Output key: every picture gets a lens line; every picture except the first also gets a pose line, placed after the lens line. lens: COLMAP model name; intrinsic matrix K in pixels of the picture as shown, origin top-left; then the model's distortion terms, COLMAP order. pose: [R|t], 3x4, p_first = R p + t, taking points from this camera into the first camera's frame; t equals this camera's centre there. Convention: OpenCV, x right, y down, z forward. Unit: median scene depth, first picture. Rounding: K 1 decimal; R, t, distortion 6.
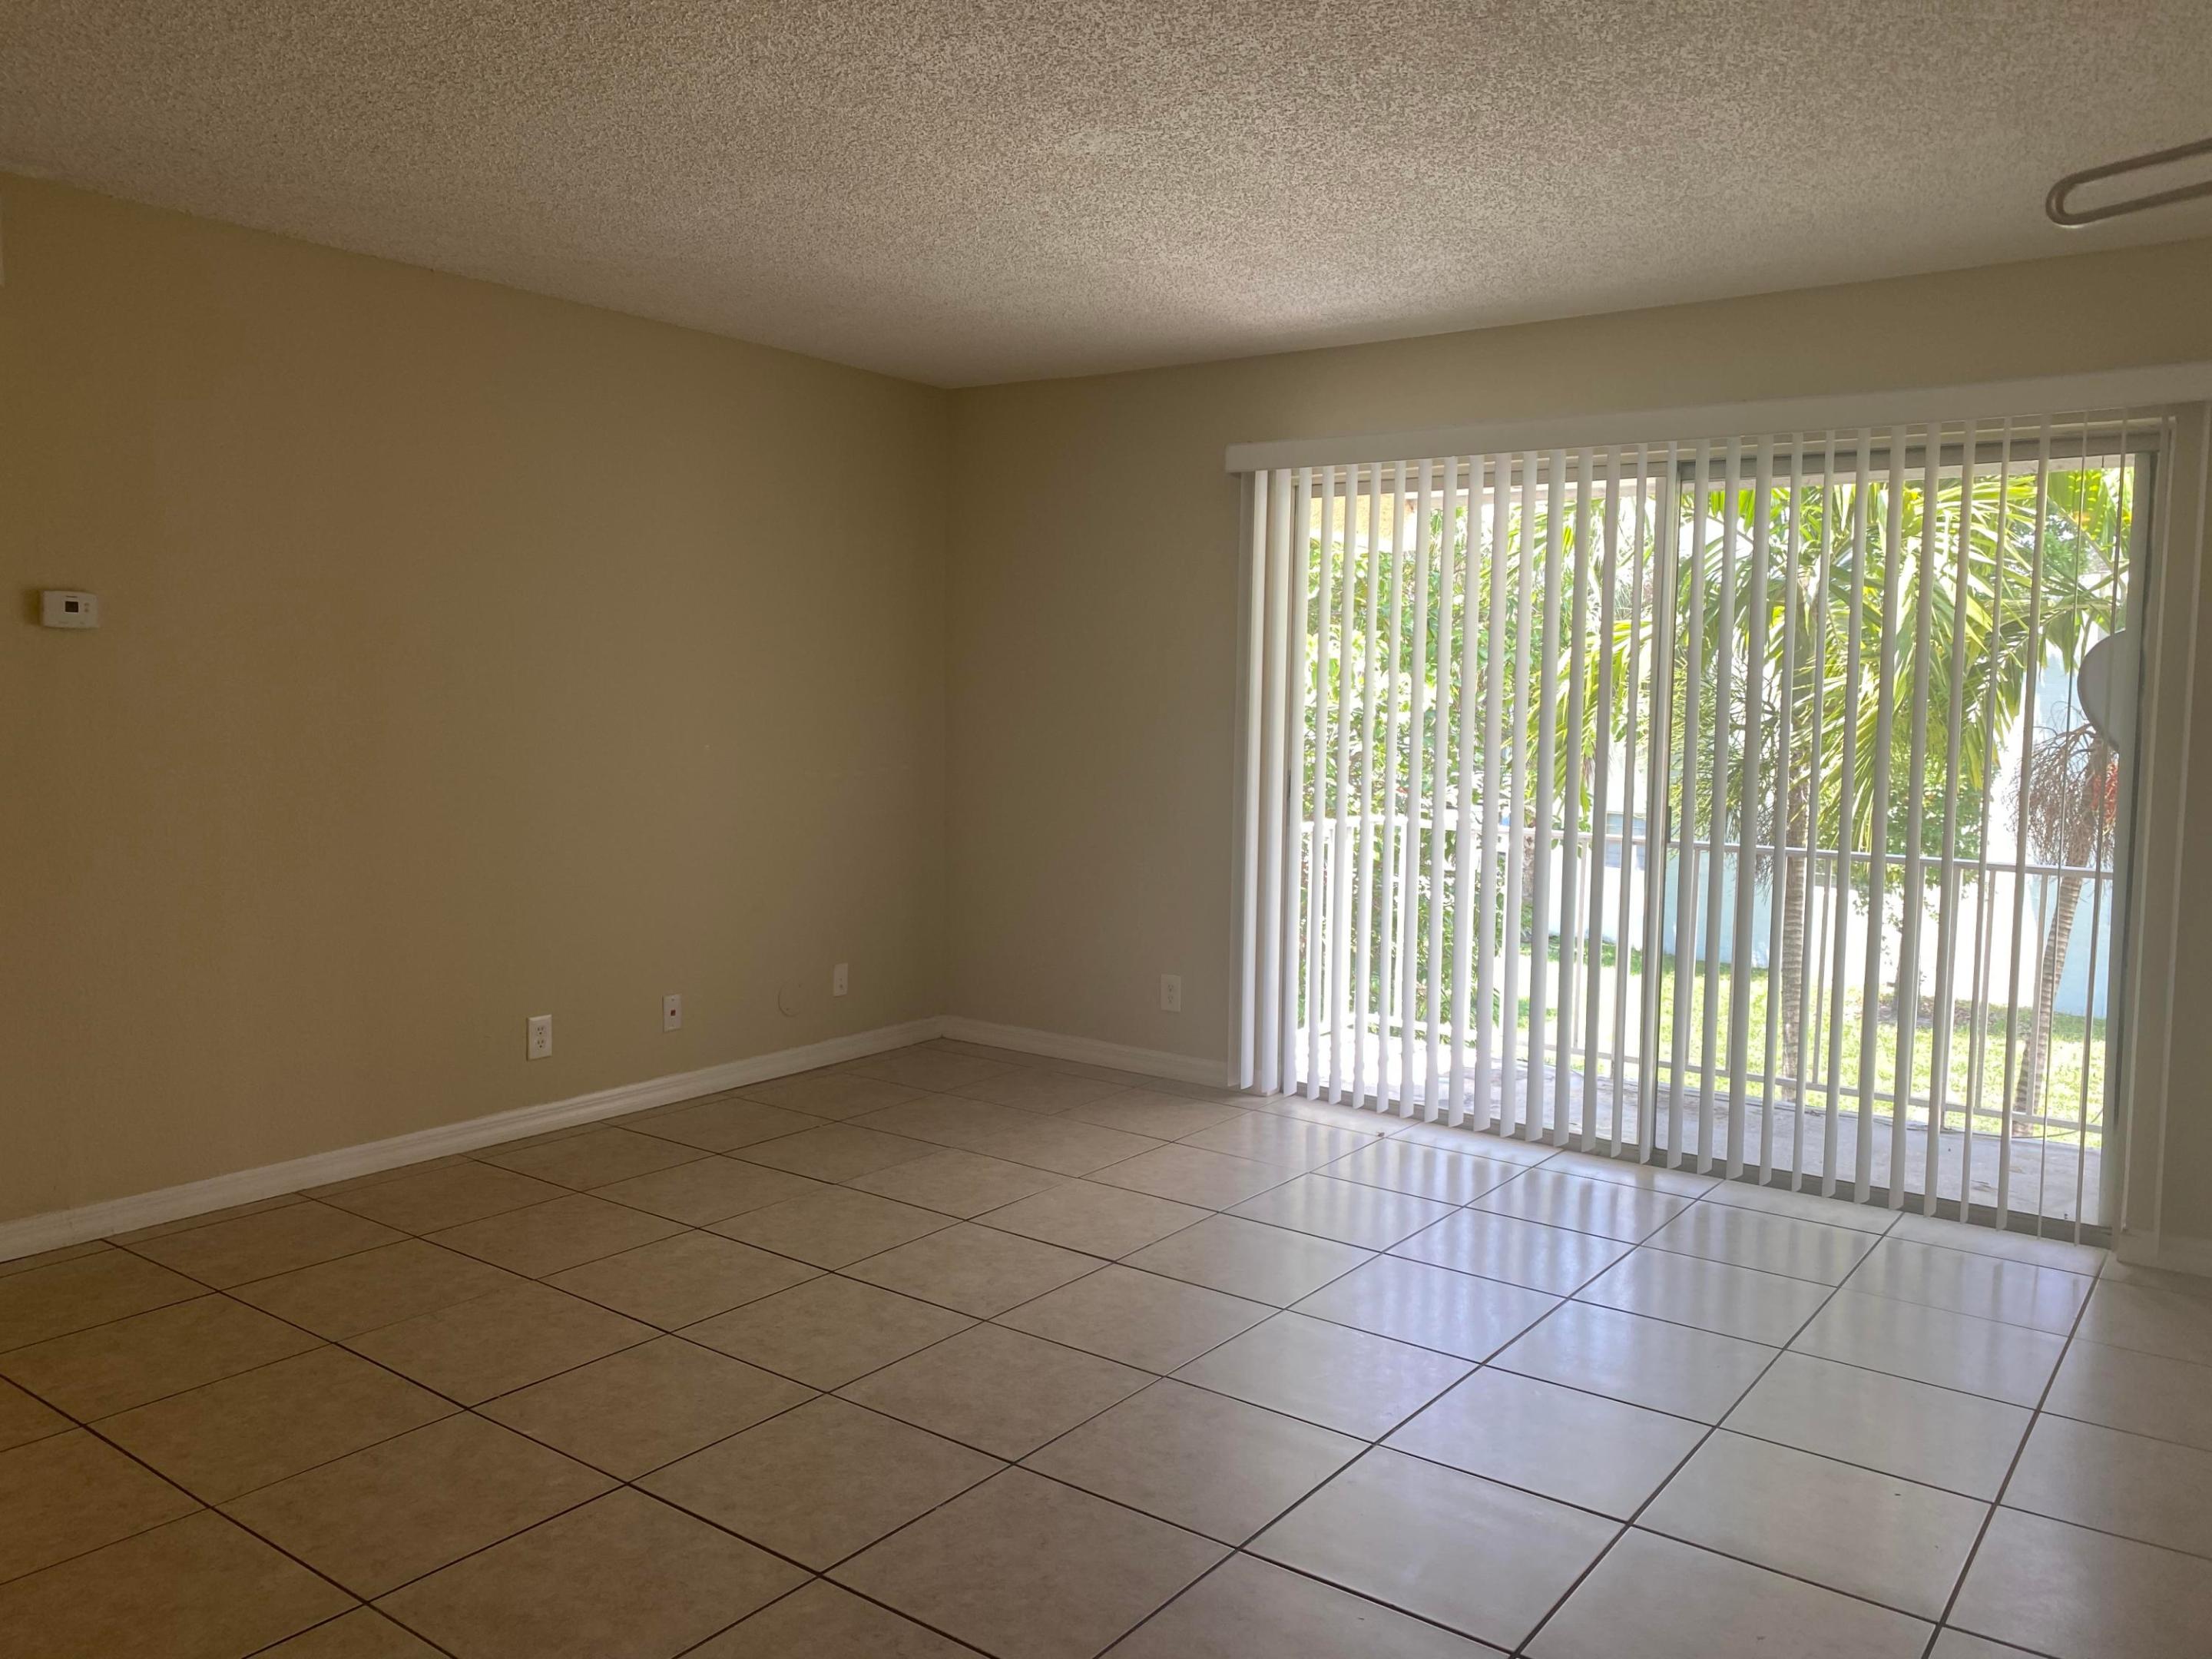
lens RADIAL K [[1674.7, 0, 1115.6], [0, 1674.7, 850.9], [0, 0, 1]] dist [0.009824, -0.020521]
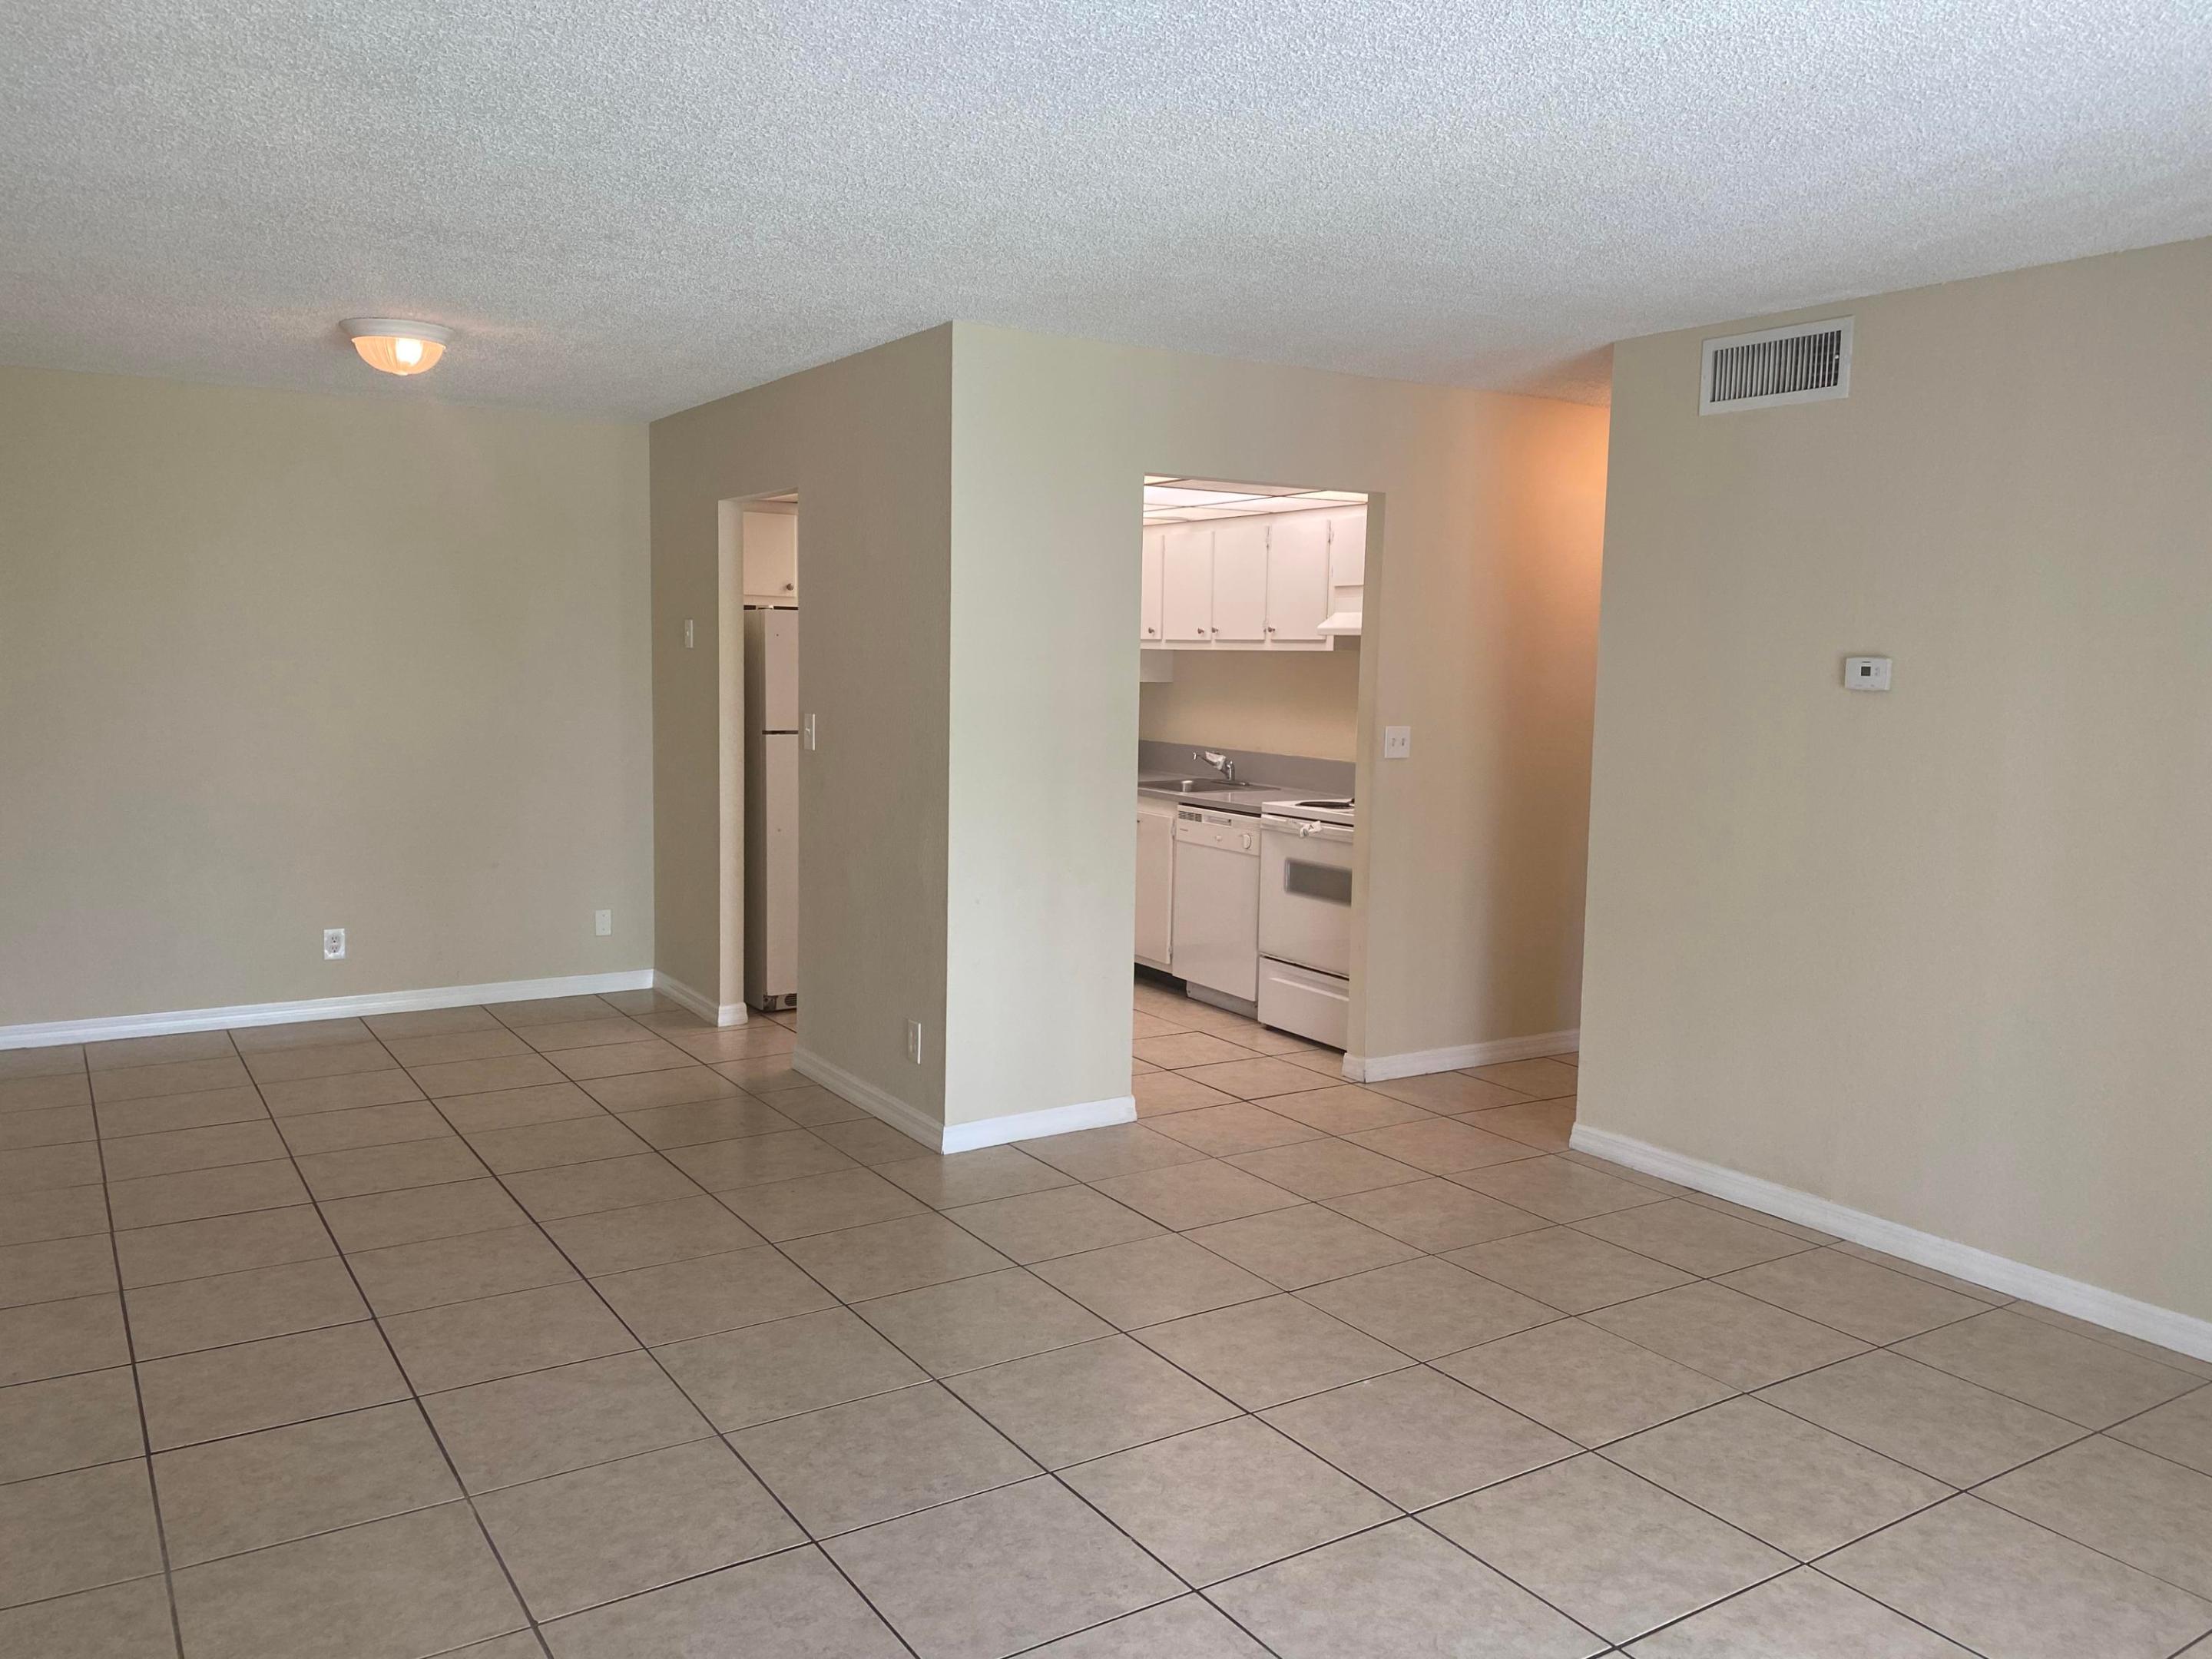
lens RADIAL K [[1674.7, 0, 1096.7], [0, 1674.7, 808.3], [0, 0, 1]] dist [0.009824, -0.020521]
pose [[-0.352541, 0.068102, -0.933315, 0.462511], [-0.122239, 0.985452, 0.118079, -0.094820], [0.927778, 0.155715, -0.339088, 0.697822]]
